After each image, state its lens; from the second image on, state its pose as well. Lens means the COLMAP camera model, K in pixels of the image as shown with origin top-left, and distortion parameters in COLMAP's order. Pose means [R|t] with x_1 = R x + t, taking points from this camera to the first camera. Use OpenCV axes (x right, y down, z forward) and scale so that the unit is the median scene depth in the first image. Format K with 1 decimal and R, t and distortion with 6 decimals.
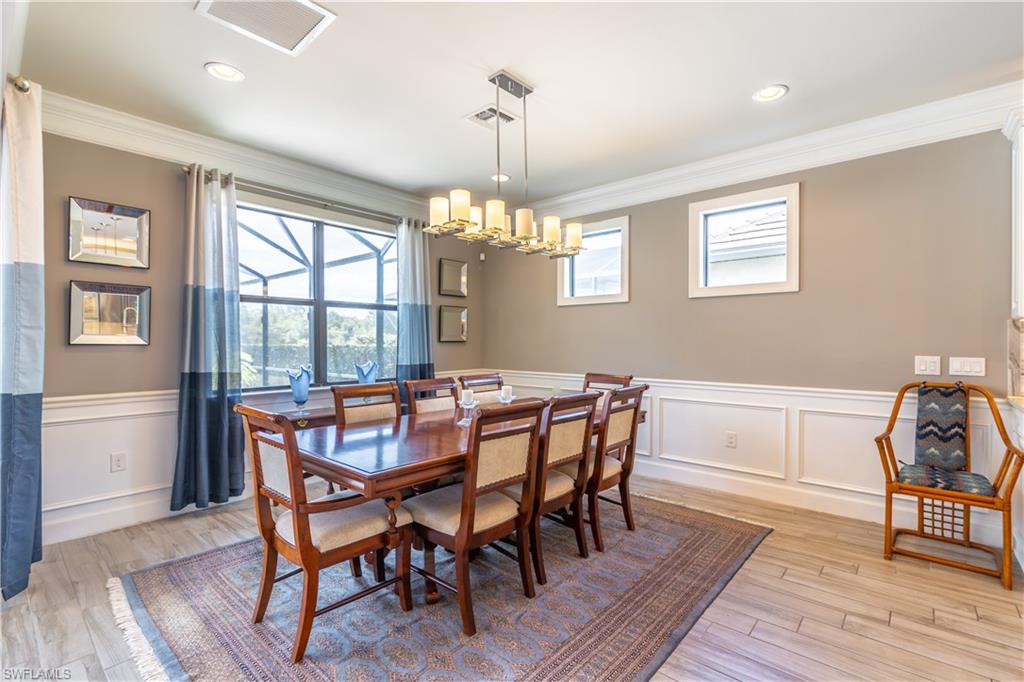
lens RADIAL K [[463.3, 0, 517.9], [0, 463.3, 343.7], [0, 0, 1]] dist [0.001945, -0.000759]
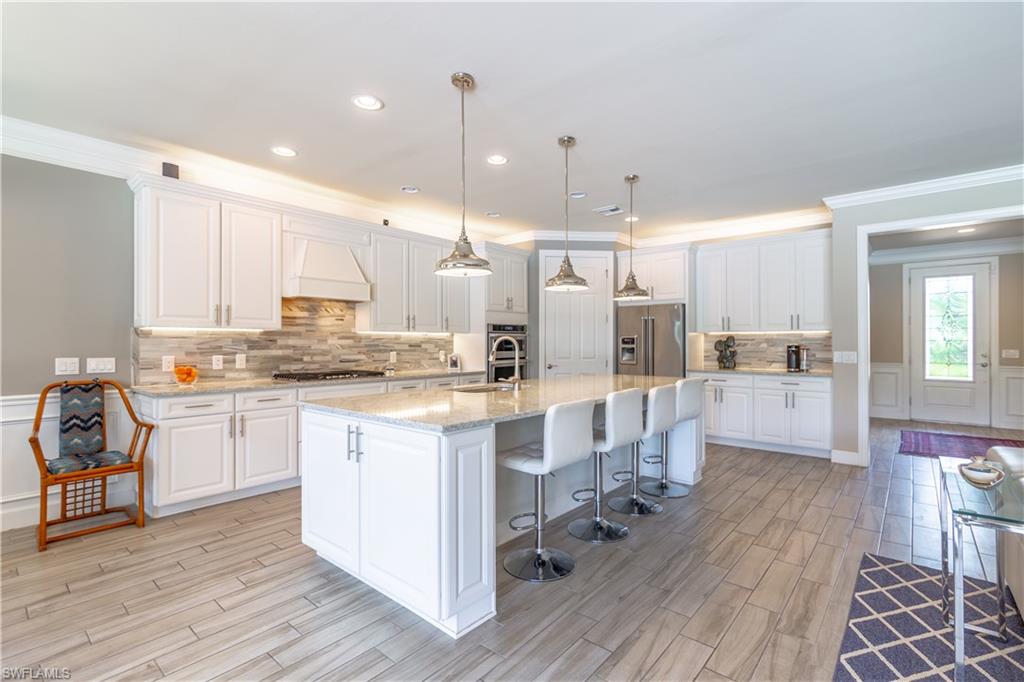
lens RADIAL K [[464.1, 0, 516.2], [0, 464.1, 341.9], [0, 0, 1]] dist [-0.002134, -0.000585]
pose [[-0.010415, 0.002209, 0.999943, -0.249644], [0.008159, 0.999964, -0.002125, -0.000719], [-0.999912, 0.008136, -0.010433, -0.067082]]
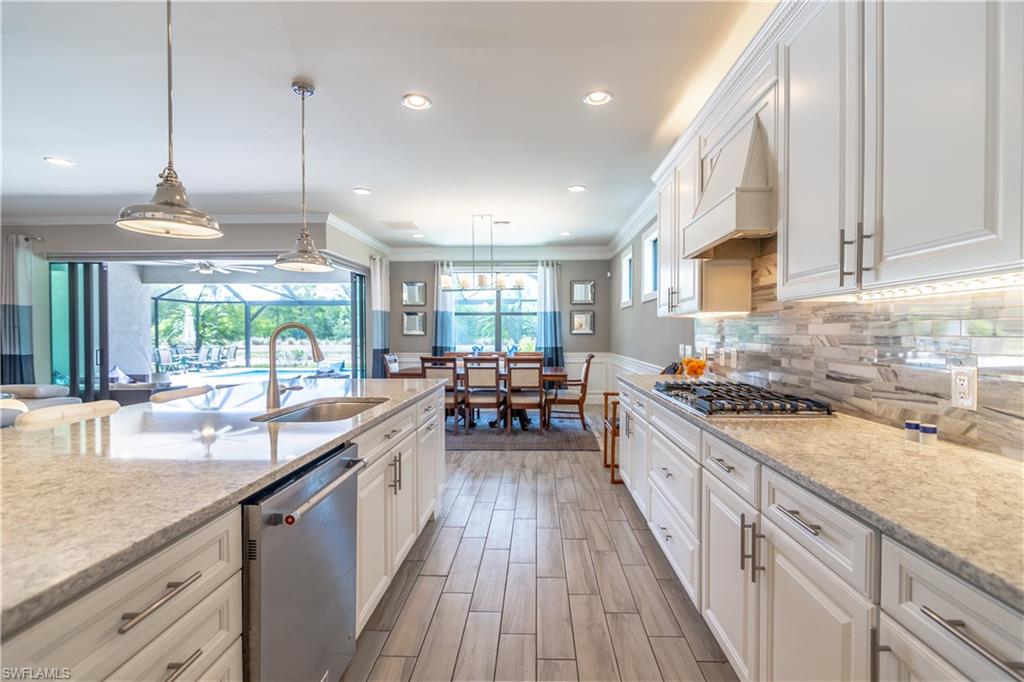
lens RADIAL K [[475.7, 0, 515.7], [0, 475.7, 340.2], [0, 0, 1]] dist [0.002261, 0.000257]
pose [[0.621536, 0.010917, -0.783309, 1.758568], [-0.004670, 0.999937, 0.010231, 0.001862], [0.783371, -0.002701, 0.621548, -0.259931]]
